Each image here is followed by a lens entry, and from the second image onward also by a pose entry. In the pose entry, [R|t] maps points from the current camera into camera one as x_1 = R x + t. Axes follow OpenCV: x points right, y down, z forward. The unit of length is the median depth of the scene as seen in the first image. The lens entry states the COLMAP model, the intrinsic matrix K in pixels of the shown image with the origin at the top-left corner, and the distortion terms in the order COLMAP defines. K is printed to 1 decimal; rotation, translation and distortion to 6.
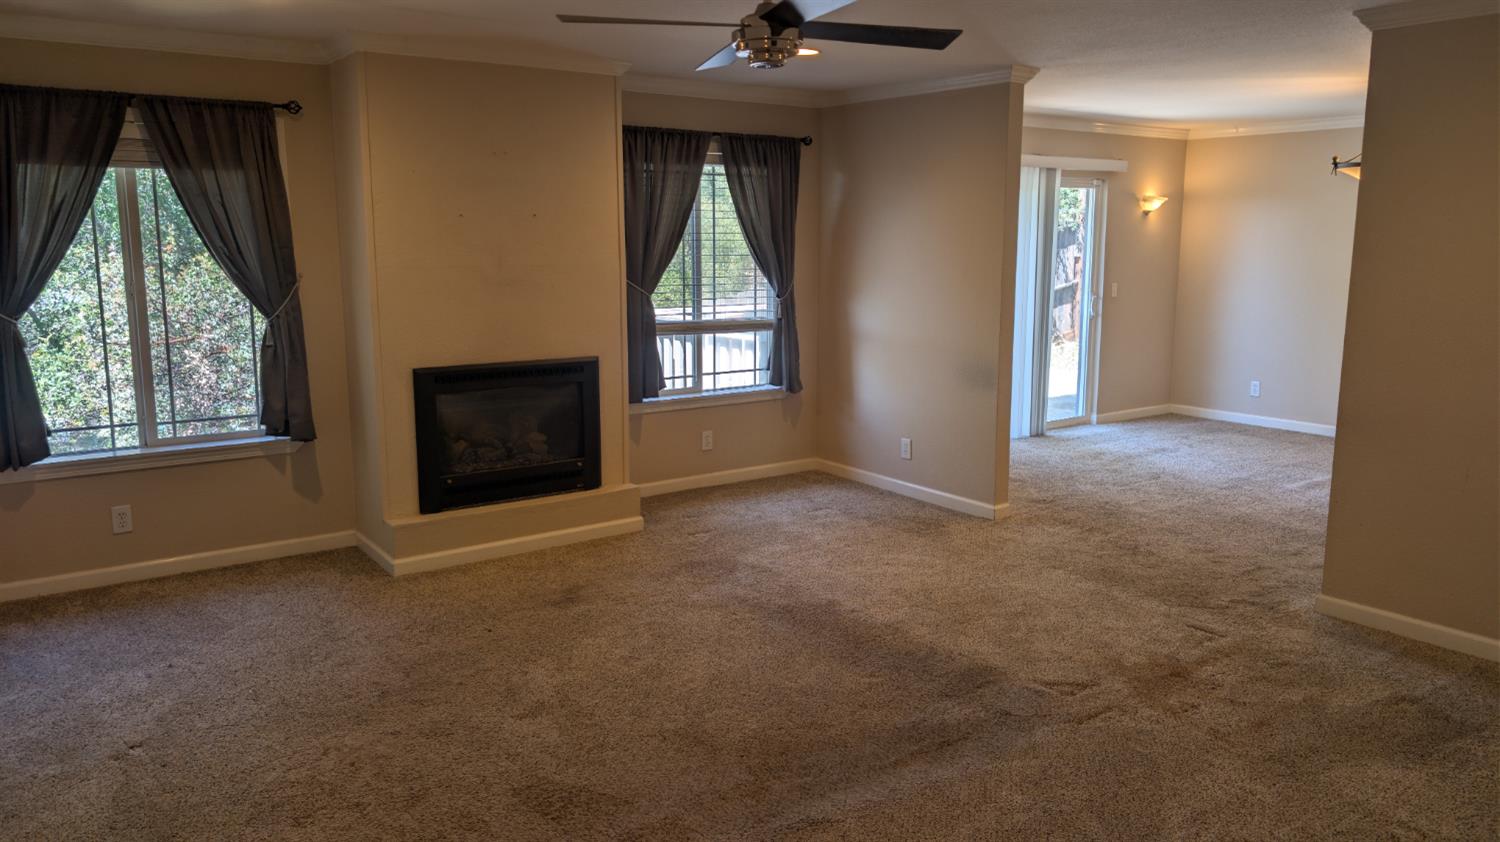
lens RADIAL K [[1088.3, 0, 753.5], [0, 1088.3, 420.6], [0, 0, 1]] dist [0.035117, -0.021254]
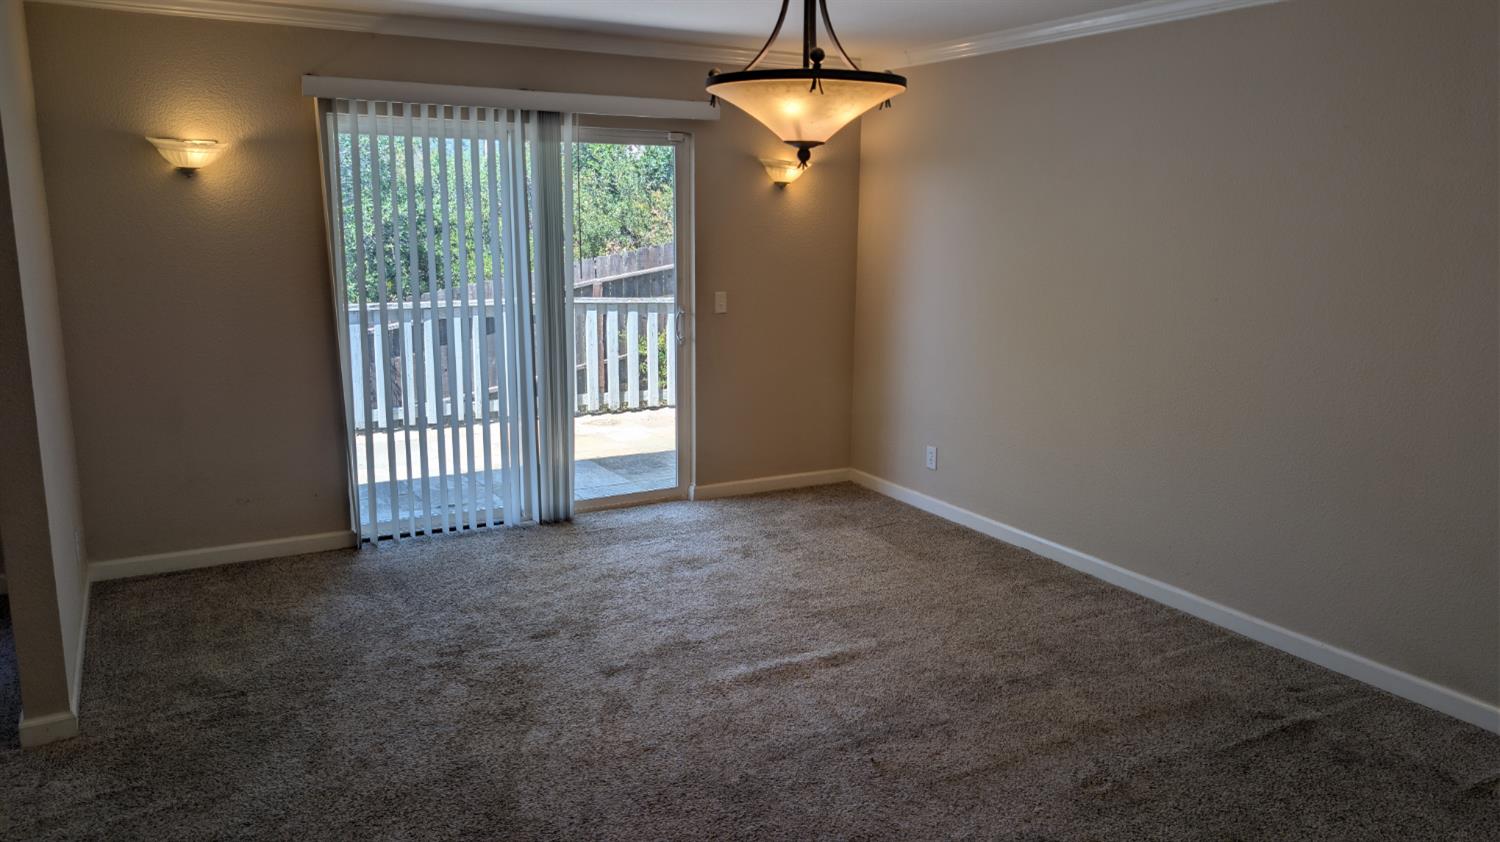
lens RADIAL K [[1088.3, 0, 753.5], [0, 1088.3, 420.6], [0, 0, 1]] dist [0.035117, -0.021254]
pose [[0.991920, 0.031319, -0.122938, 0.804663], [-0.029732, 0.999449, 0.014721, -0.106165], [0.123331, -0.010947, 0.992305, 0.638152]]
